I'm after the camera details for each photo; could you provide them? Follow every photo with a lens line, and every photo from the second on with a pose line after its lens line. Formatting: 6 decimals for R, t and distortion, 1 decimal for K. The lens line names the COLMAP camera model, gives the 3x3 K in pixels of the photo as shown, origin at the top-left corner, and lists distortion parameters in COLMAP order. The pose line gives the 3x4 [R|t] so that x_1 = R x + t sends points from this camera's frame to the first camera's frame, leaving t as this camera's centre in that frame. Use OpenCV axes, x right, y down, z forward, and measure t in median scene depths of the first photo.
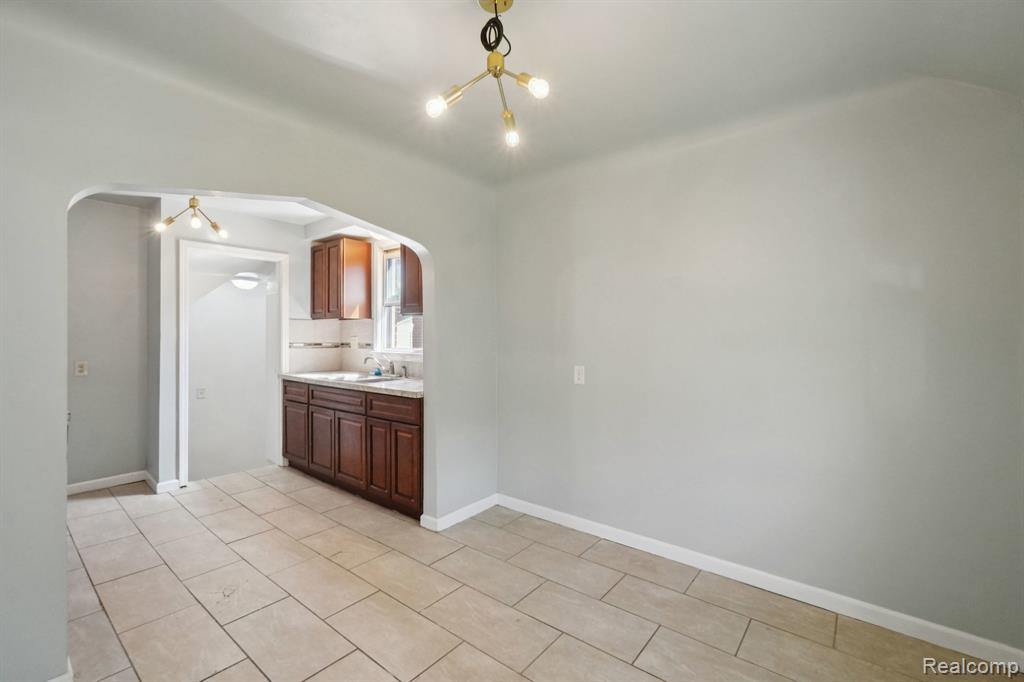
lens RADIAL K [[447.3, 0, 513.7], [0, 447.3, 335.5], [0, 0, 1]] dist [-0.000299, 0.000419]
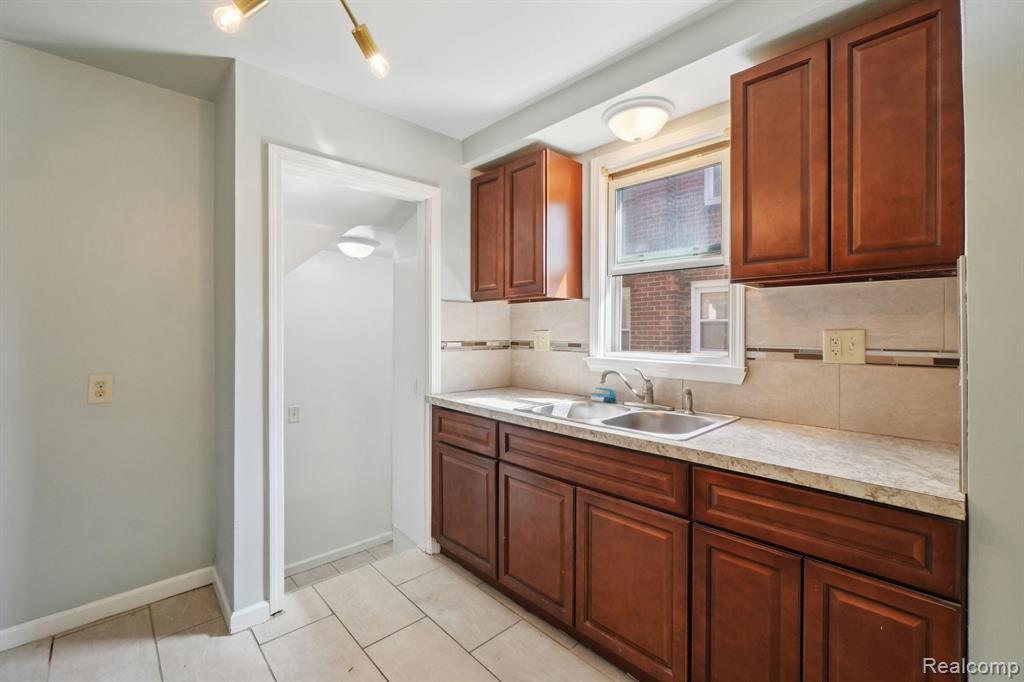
lens RADIAL K [[447.3, 0, 513.7], [0, 447.3, 335.5], [0, 0, 1]] dist [-0.000299, 0.000419]
pose [[0.993105, 0.002841, -0.117193, -0.344891], [-0.001551, 0.999937, 0.011104, 0.002255], [0.117218, -0.010845, 0.993047, 0.441516]]
